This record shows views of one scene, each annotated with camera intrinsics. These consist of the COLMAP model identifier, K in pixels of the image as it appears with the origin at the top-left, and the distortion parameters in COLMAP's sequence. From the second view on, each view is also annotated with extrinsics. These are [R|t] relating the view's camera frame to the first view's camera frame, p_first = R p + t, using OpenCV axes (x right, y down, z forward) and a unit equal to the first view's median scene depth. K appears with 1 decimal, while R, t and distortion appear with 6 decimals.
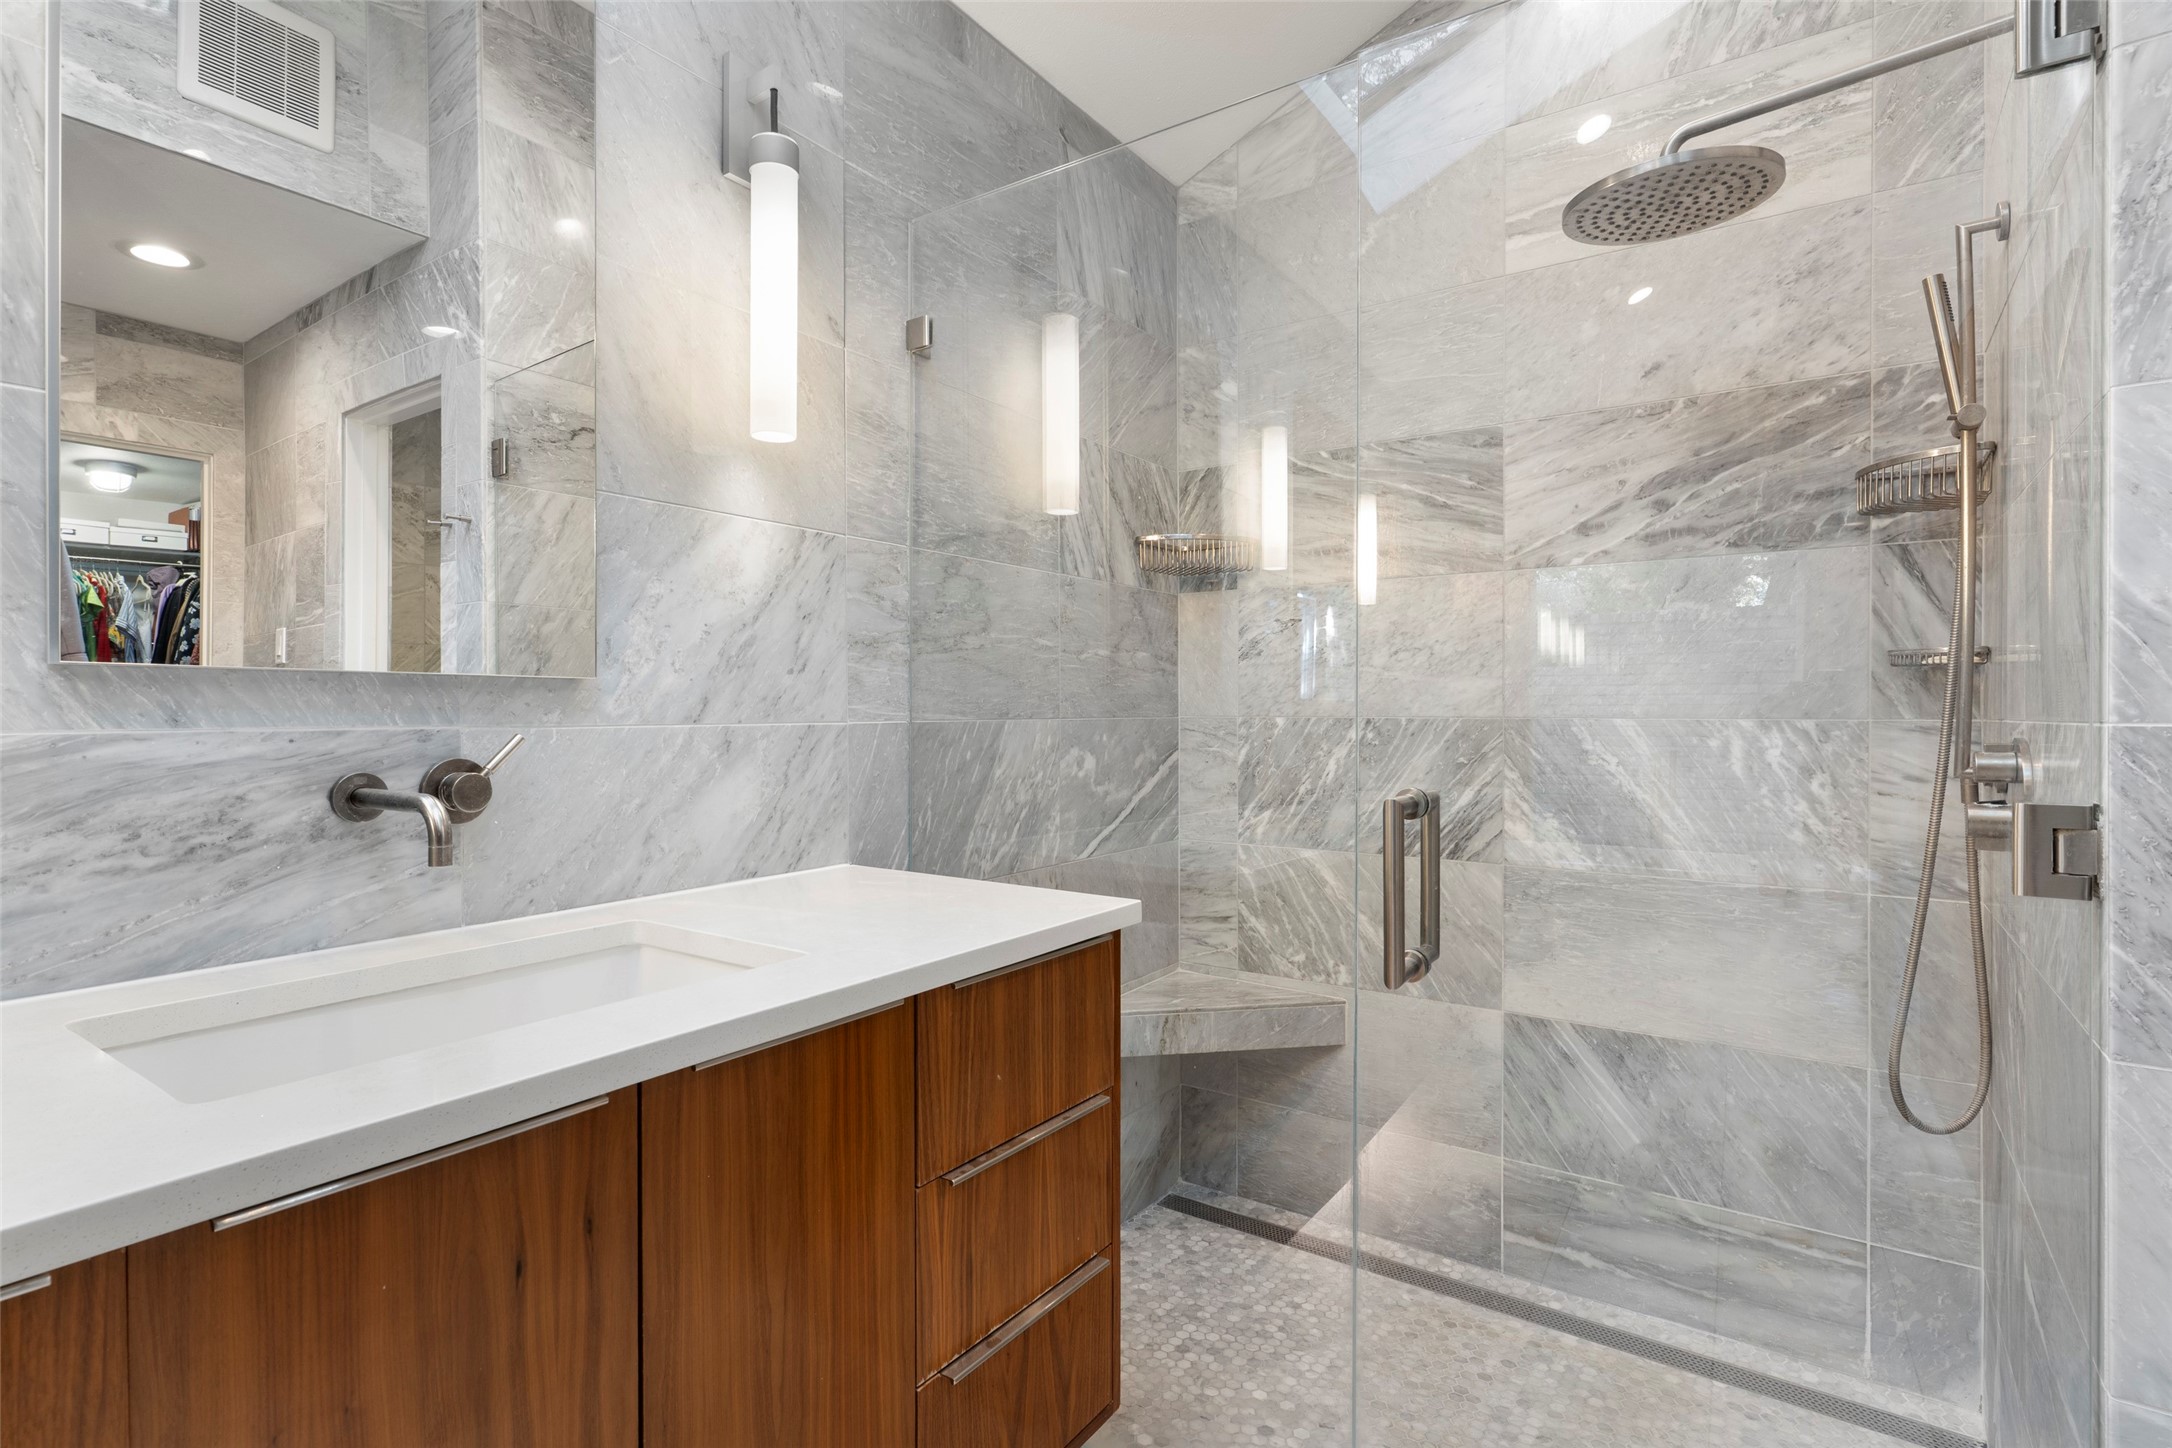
lens RADIAL K [[1074.7, 0, 1073.7], [0, 1074.7, 716.1], [0, 0, 1]] dist [-0.002758, 0.000176]
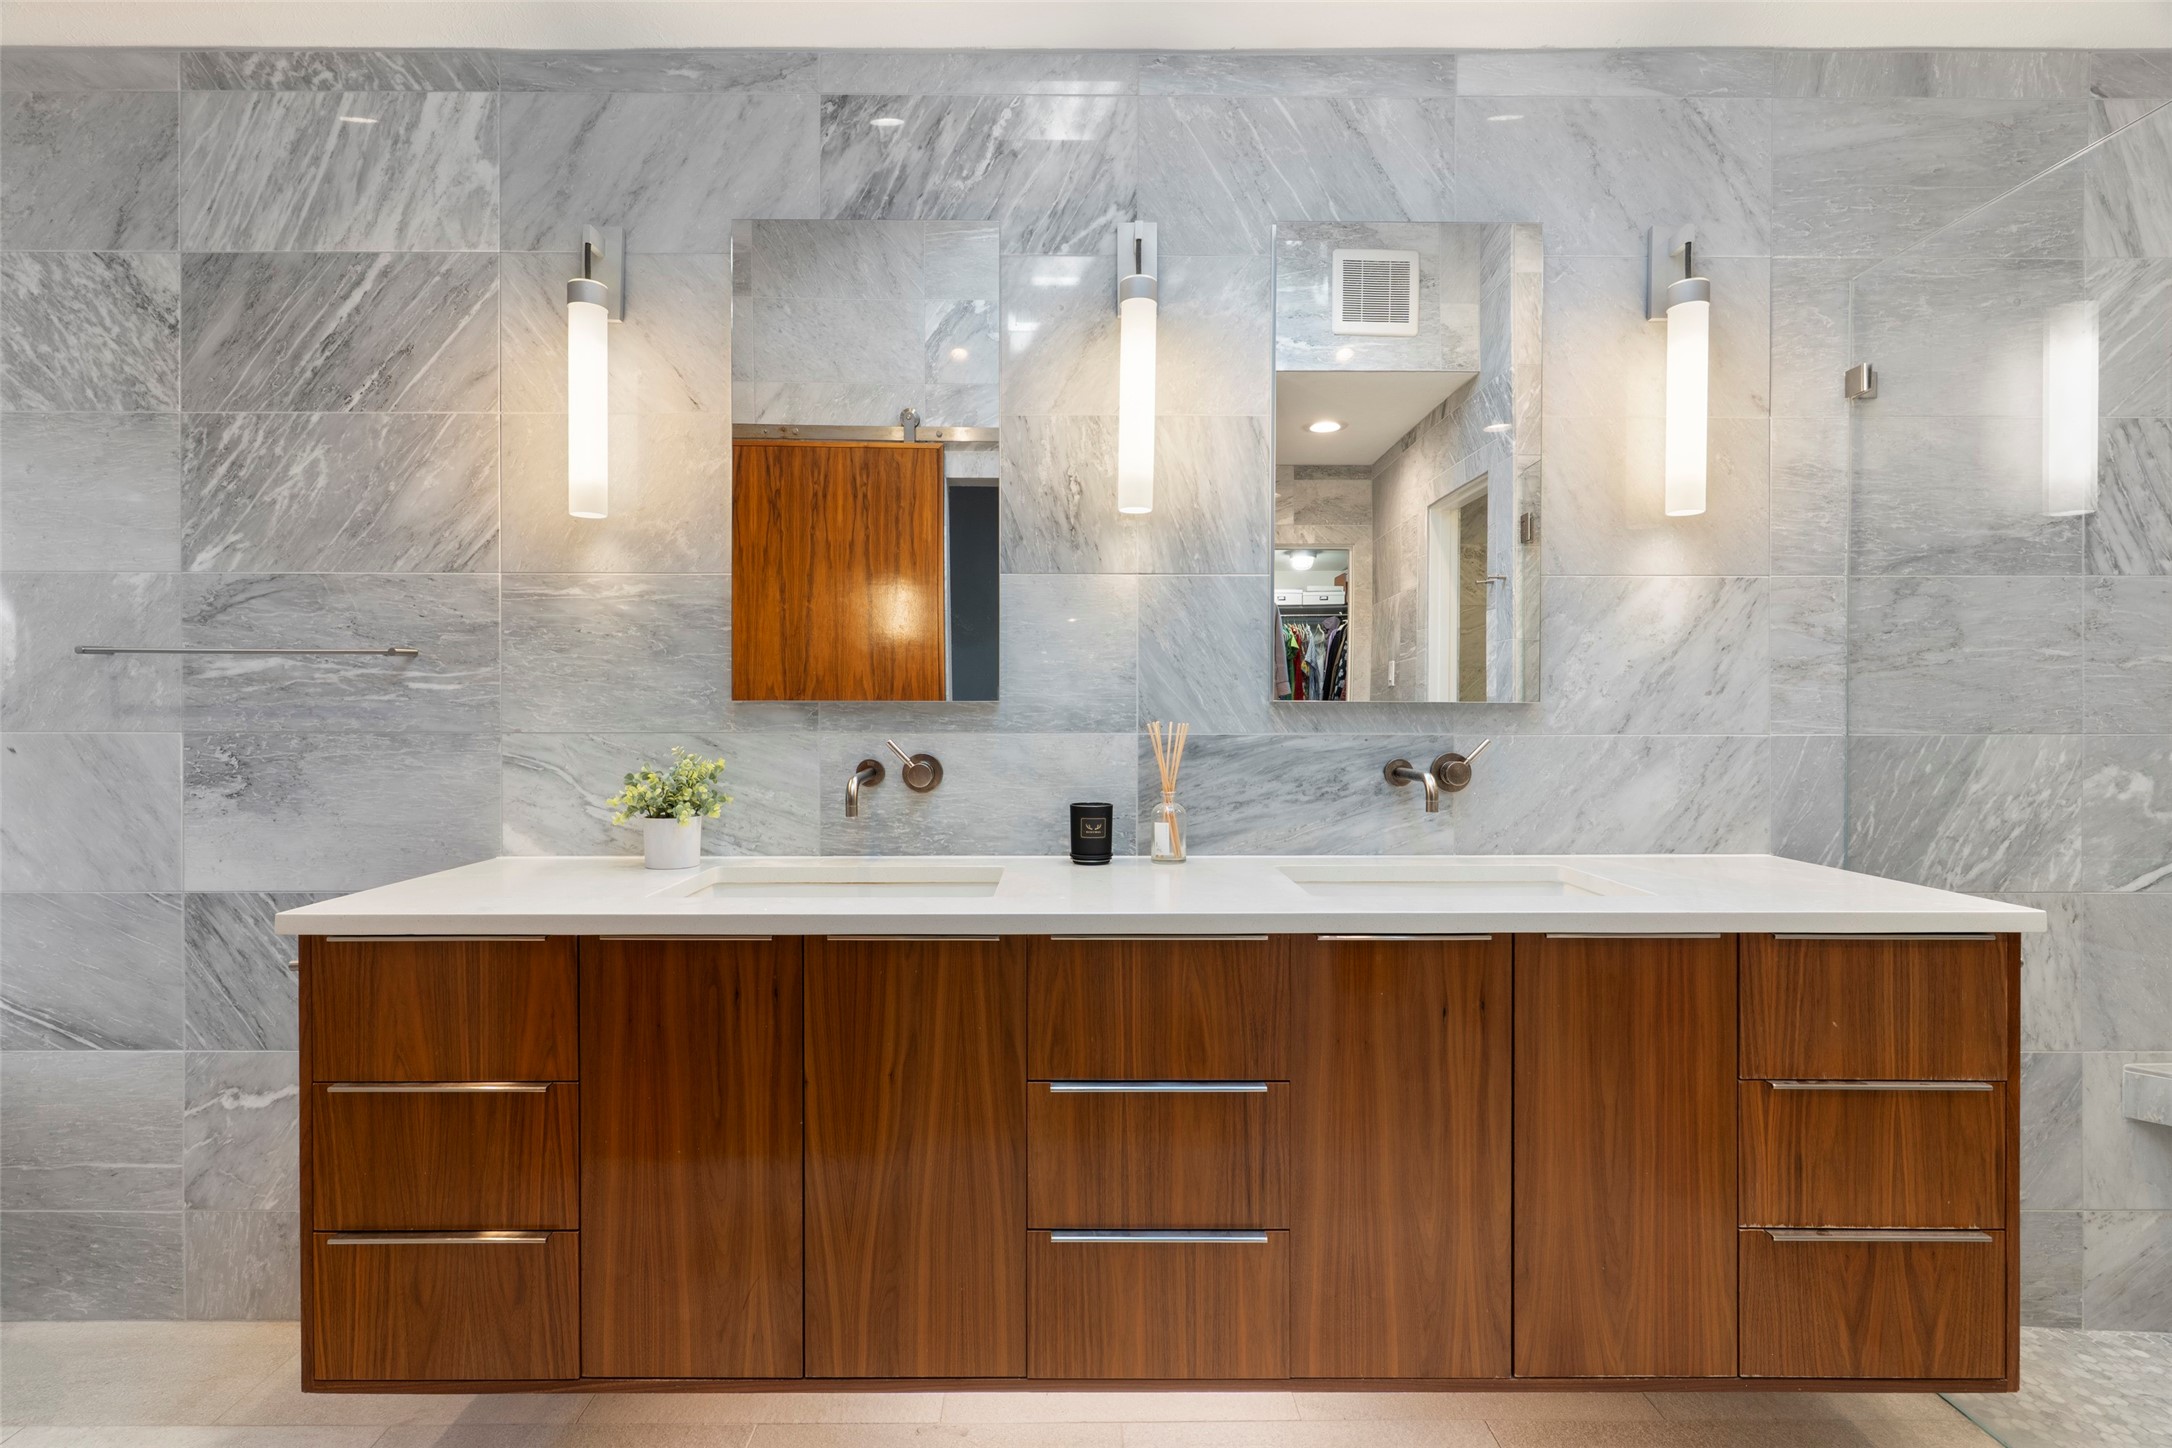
lens RADIAL K [[1036.2, 0, 1073.9], [0, 1036.2, 719.9], [0, 0, 1]] dist [0.003140, 0.000657]
pose [[0.580792, 0.004405, -0.814040, 0.240237], [-0.006533, 0.999978, 0.000750, -0.005443], [0.814026, 0.004883, 0.580808, -0.248963]]
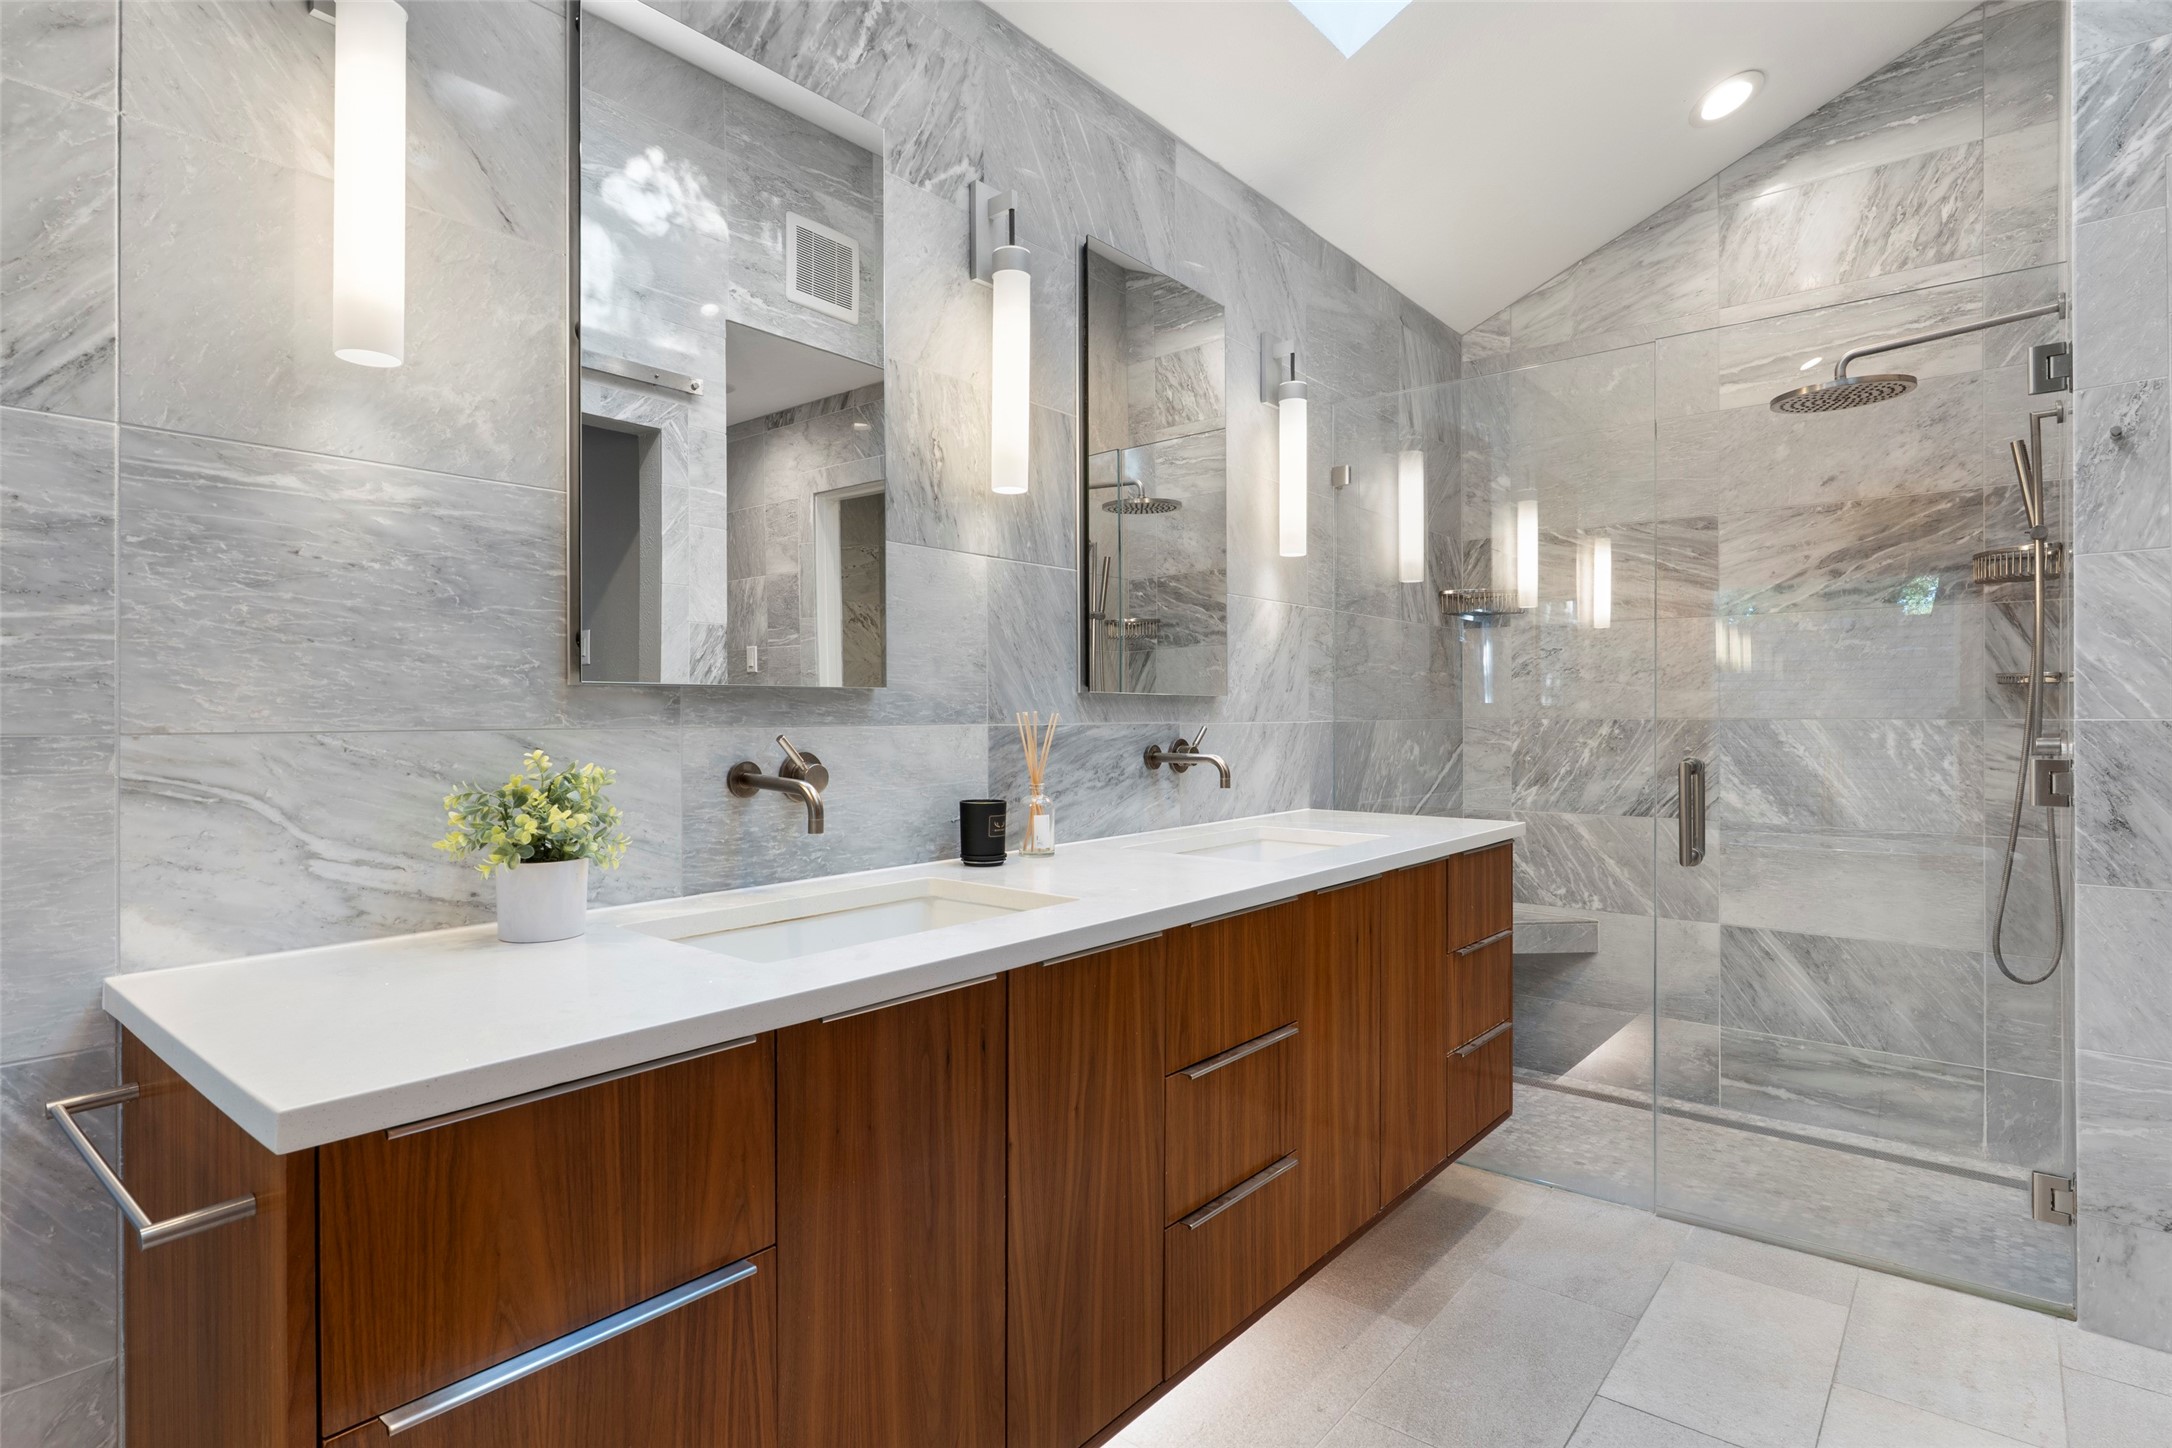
lens RADIAL K [[1097.5, 0, 1088.7], [0, 1097.5, 713.9], [0, 0, 1]] dist [-0.002666, -0.000057]
pose [[0.995973, -0.001204, -0.089641, -0.346951], [0.000621, 0.999978, -0.006531, 0.004683], [0.089647, 0.006449, 0.995953, -0.602355]]
